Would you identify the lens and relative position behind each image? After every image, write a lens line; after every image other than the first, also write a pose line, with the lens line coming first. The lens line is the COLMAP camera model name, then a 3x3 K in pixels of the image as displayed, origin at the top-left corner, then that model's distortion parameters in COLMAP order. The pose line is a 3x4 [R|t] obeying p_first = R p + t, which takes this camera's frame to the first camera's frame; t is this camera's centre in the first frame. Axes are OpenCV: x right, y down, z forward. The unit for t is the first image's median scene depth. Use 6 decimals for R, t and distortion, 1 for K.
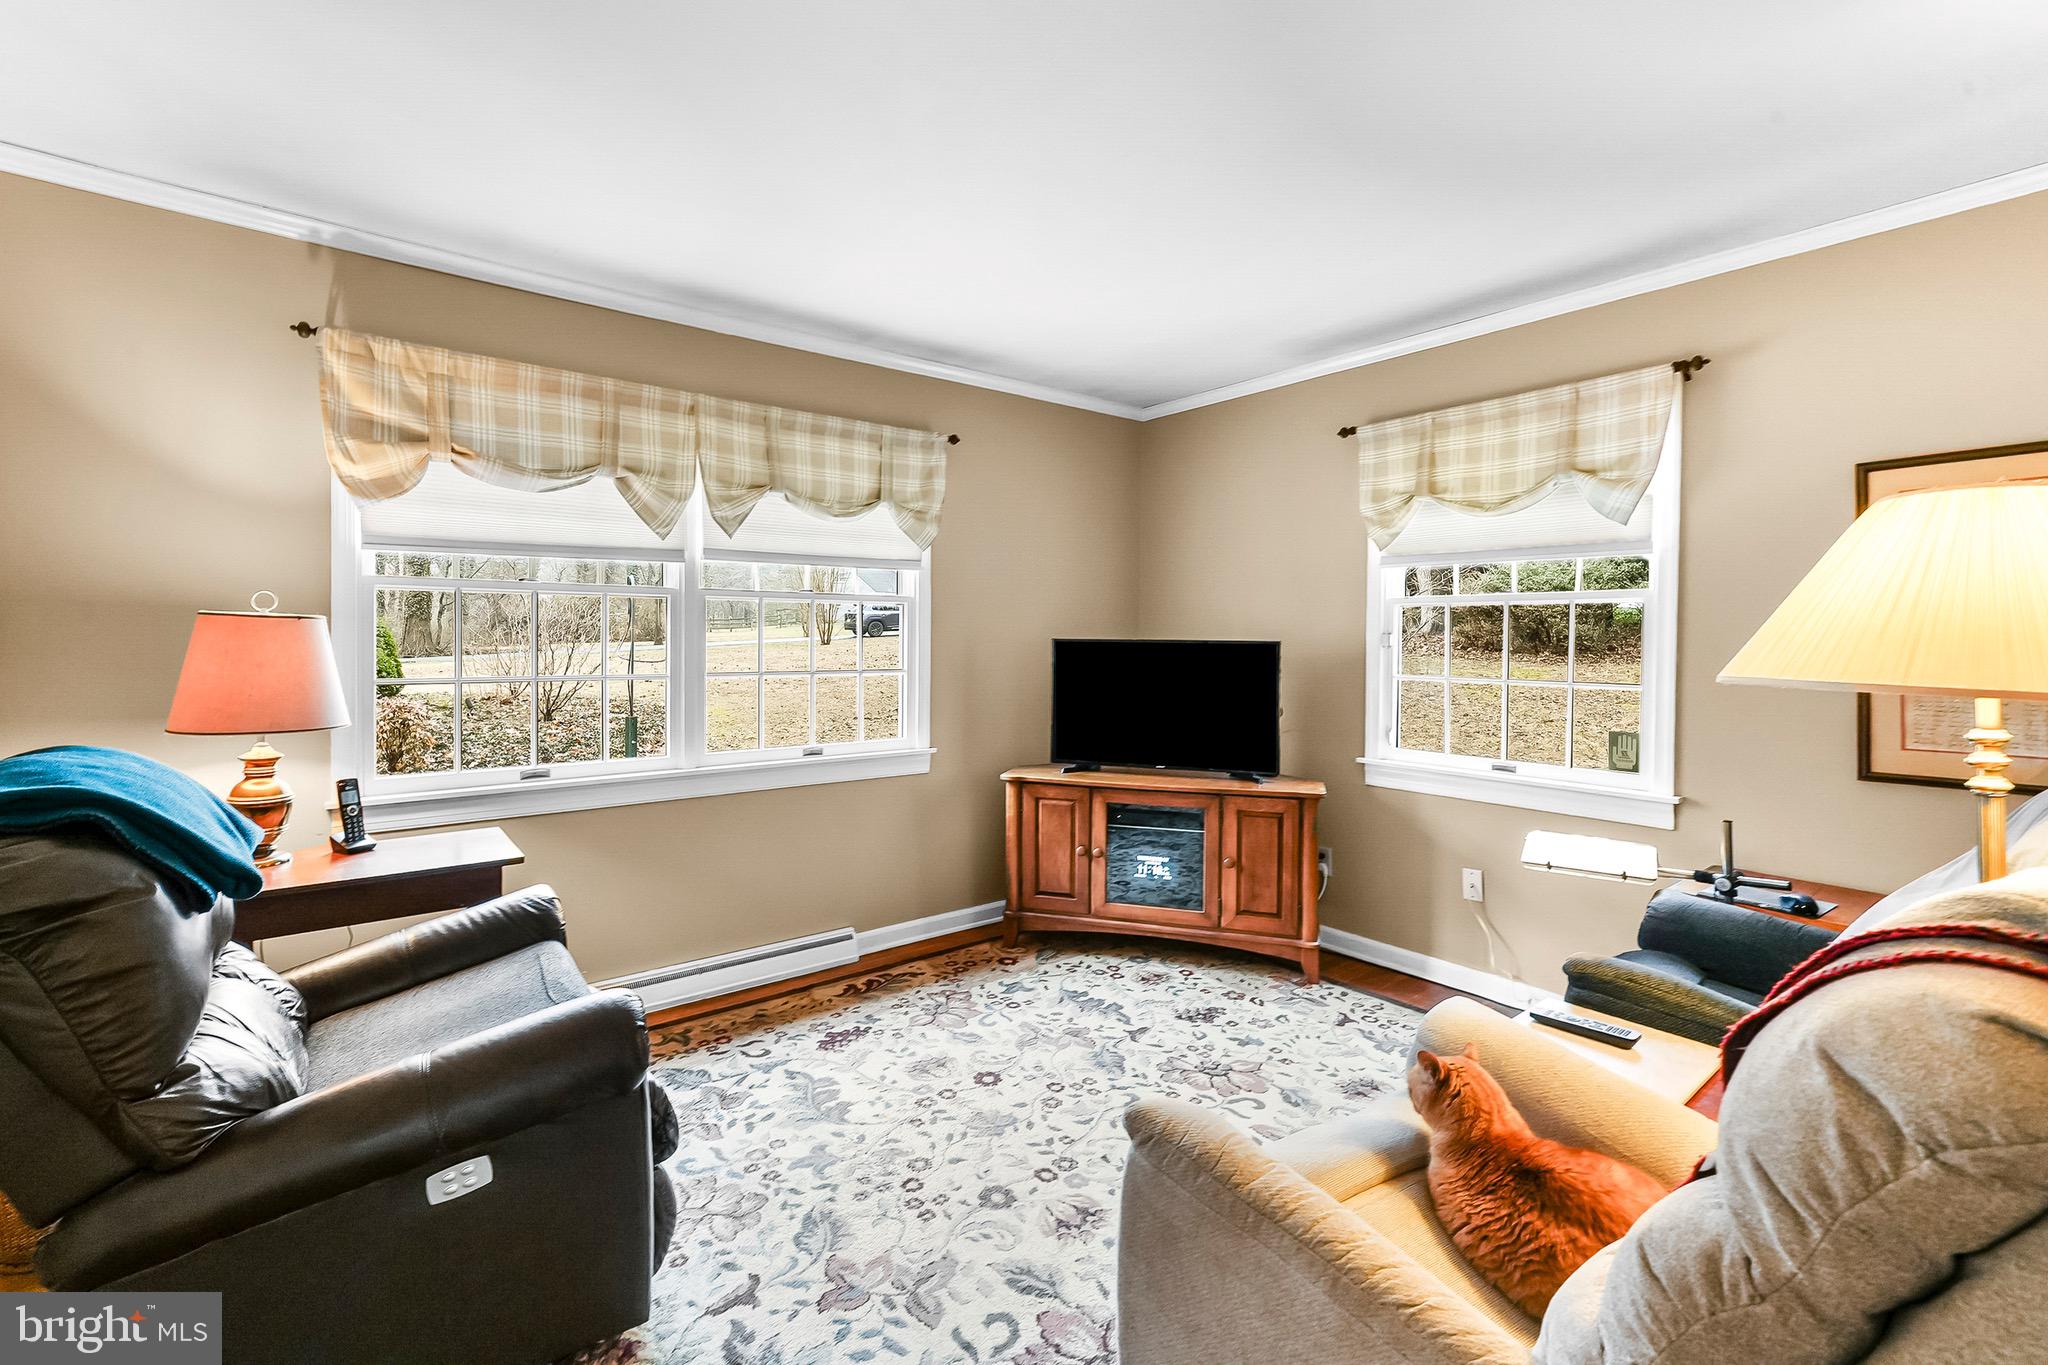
lens RADIAL K [[881.4, 0, 1039.7], [0, 881.4, 661.0], [0, 0, 1]] dist [0.025084, 0.000045]
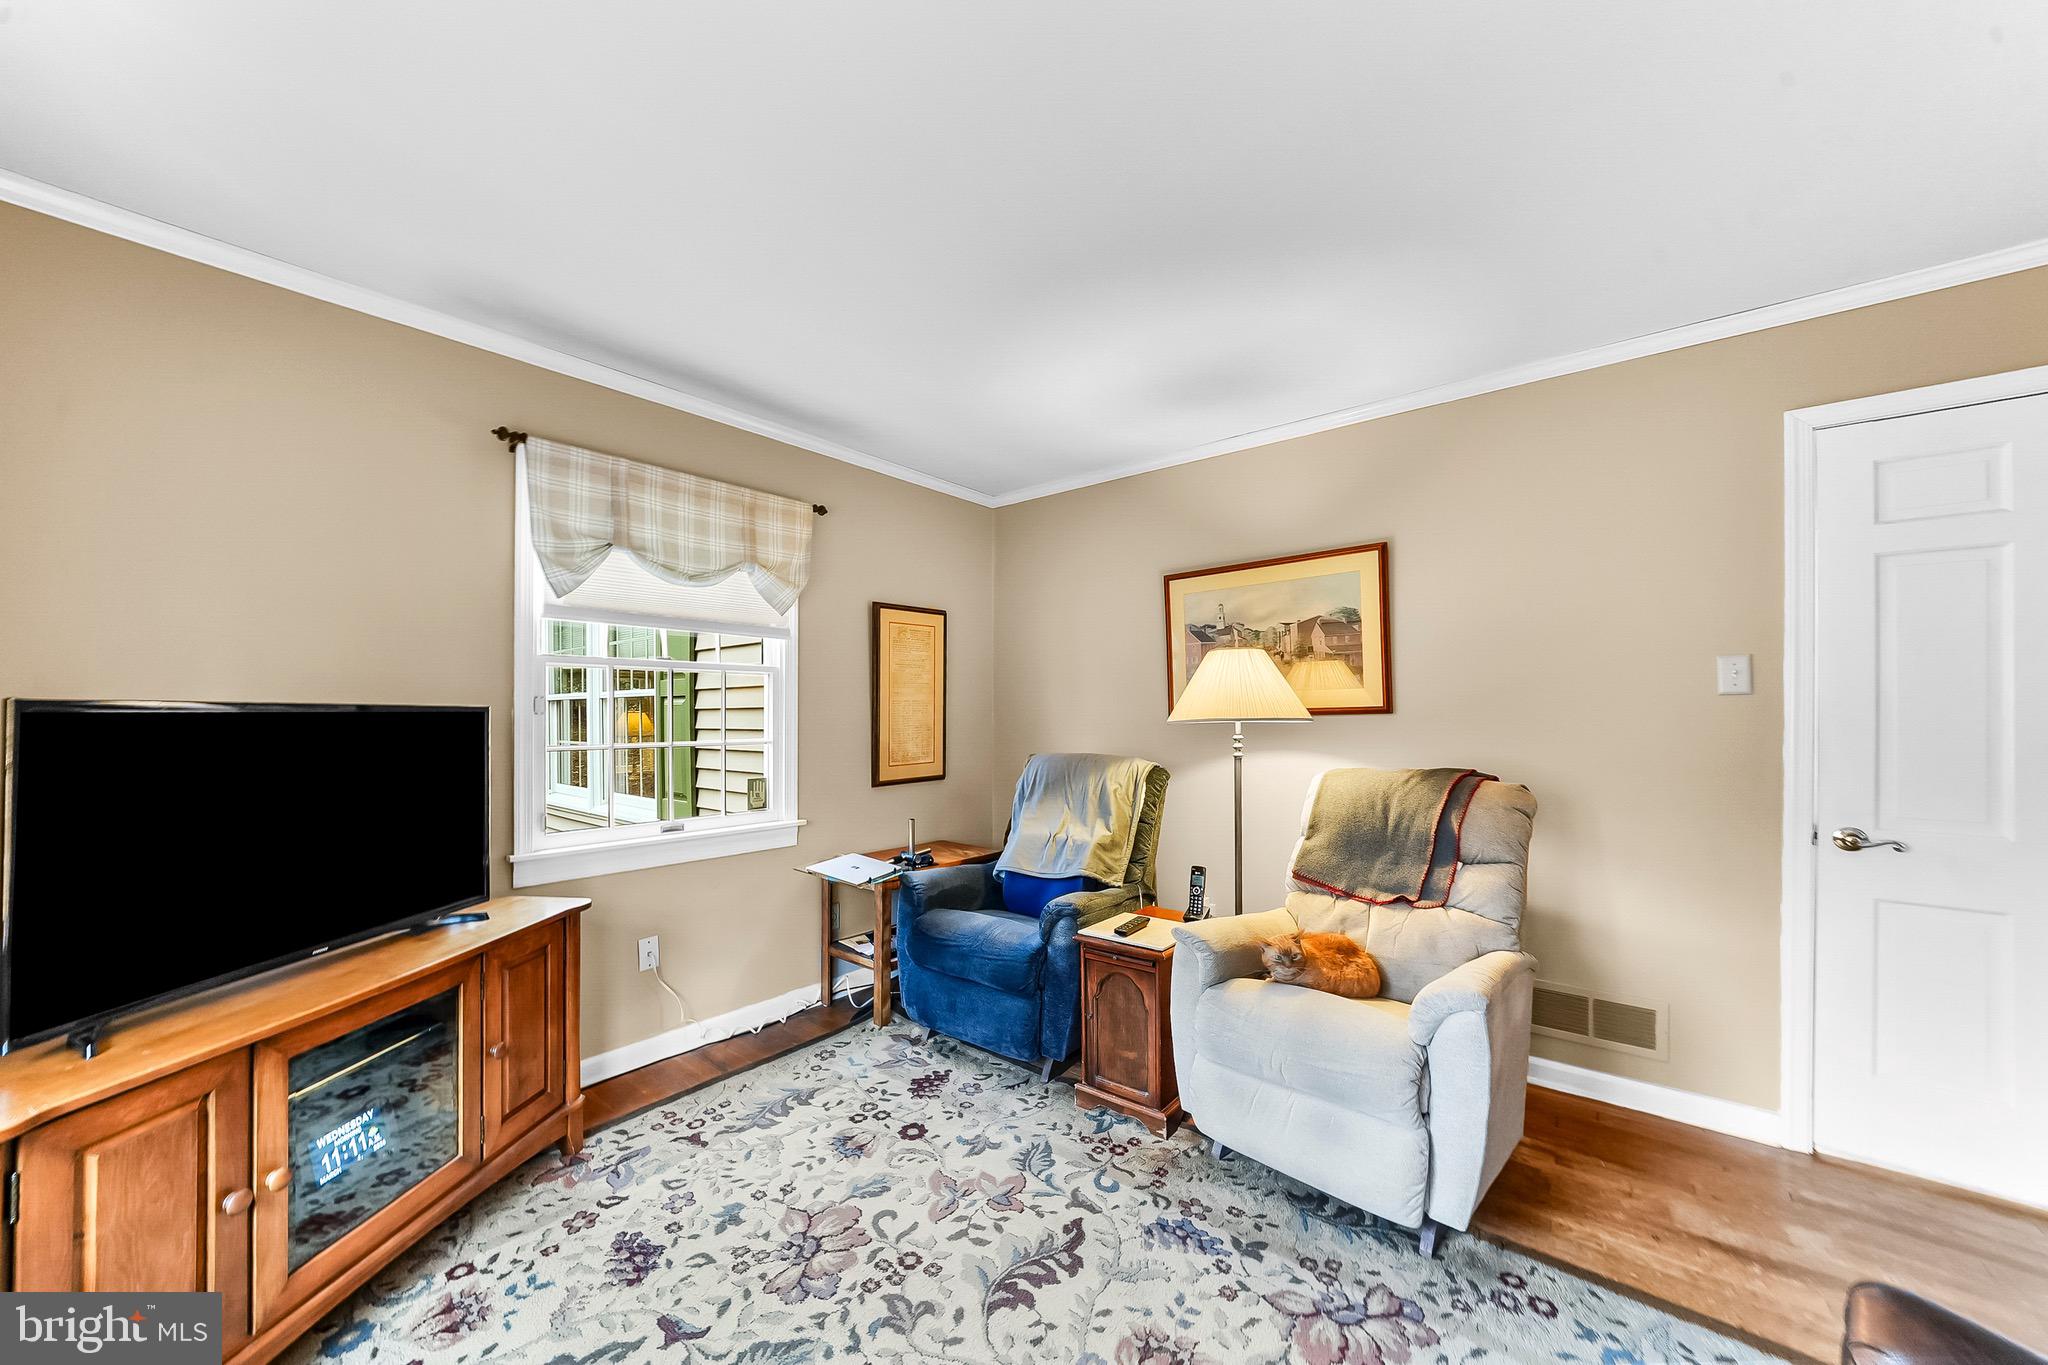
lens RADIAL K [[720.7, 0, 1018.7], [0, 720.7, 712.9], [0, 0, 1]] dist [-0.013791, -0.000032]
pose [[-0.164247, -0.007265, 0.986392, -0.371864], [0.027544, 0.999549, 0.011948, -0.013477], [-0.986035, 0.029132, -0.163973, 0.734124]]
